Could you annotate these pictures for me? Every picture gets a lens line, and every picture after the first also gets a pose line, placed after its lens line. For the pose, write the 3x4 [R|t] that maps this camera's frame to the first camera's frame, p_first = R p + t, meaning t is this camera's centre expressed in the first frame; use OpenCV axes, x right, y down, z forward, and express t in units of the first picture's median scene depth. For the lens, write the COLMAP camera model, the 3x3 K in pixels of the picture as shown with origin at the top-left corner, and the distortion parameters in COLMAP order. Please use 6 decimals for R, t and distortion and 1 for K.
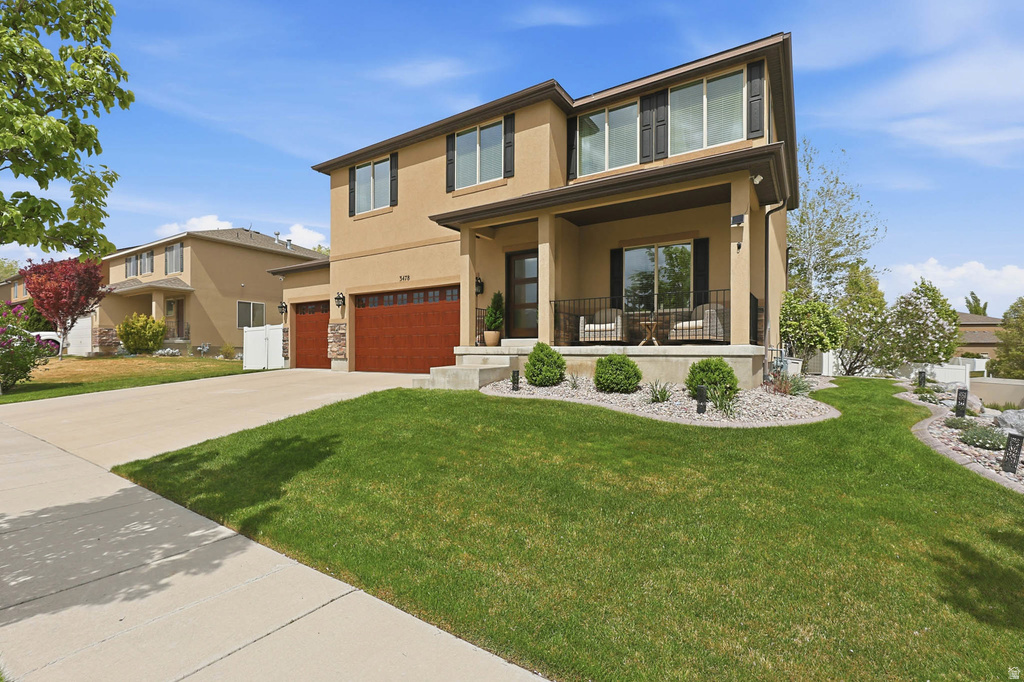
lens RADIAL K [[448.8, 0, 512.4], [0, 448.8, 322.5], [0, 0, 1]] dist [-0.001880, -0.000465]
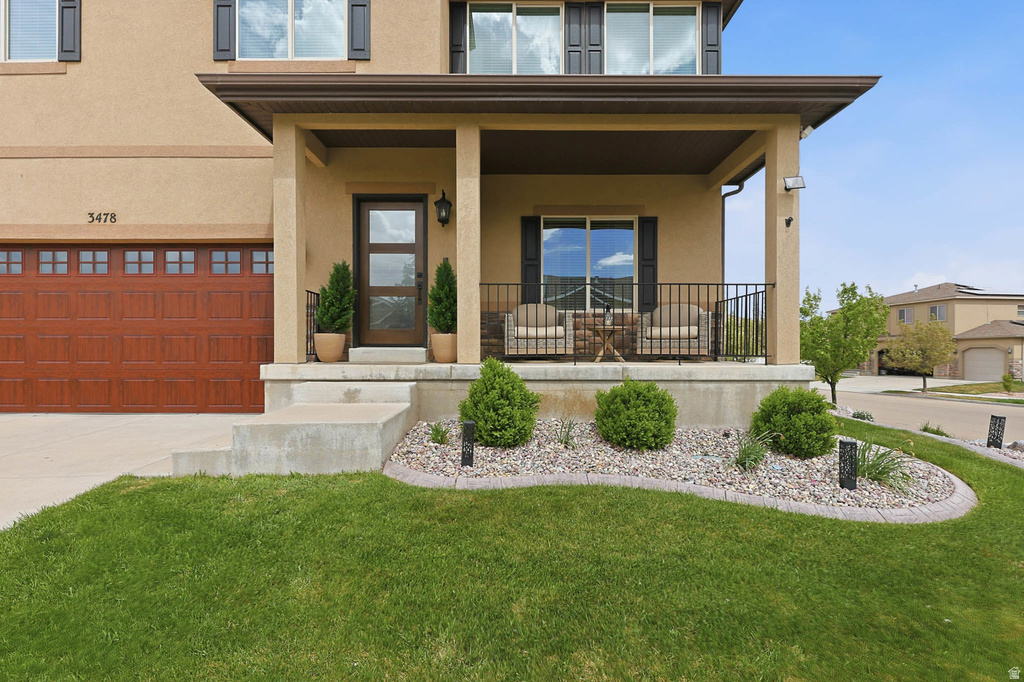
lens RADIAL K [[458.9, 0, 512.0], [0, 458.9, 341.0], [0, 0, 1]] dist [-0.000284, -0.000081]
pose [[0.846658, 0.016118, 0.531894, -0.163337], [-0.032903, 0.999214, 0.022095, 0.009316], [-0.531119, -0.036208, 0.846523, 0.446800]]
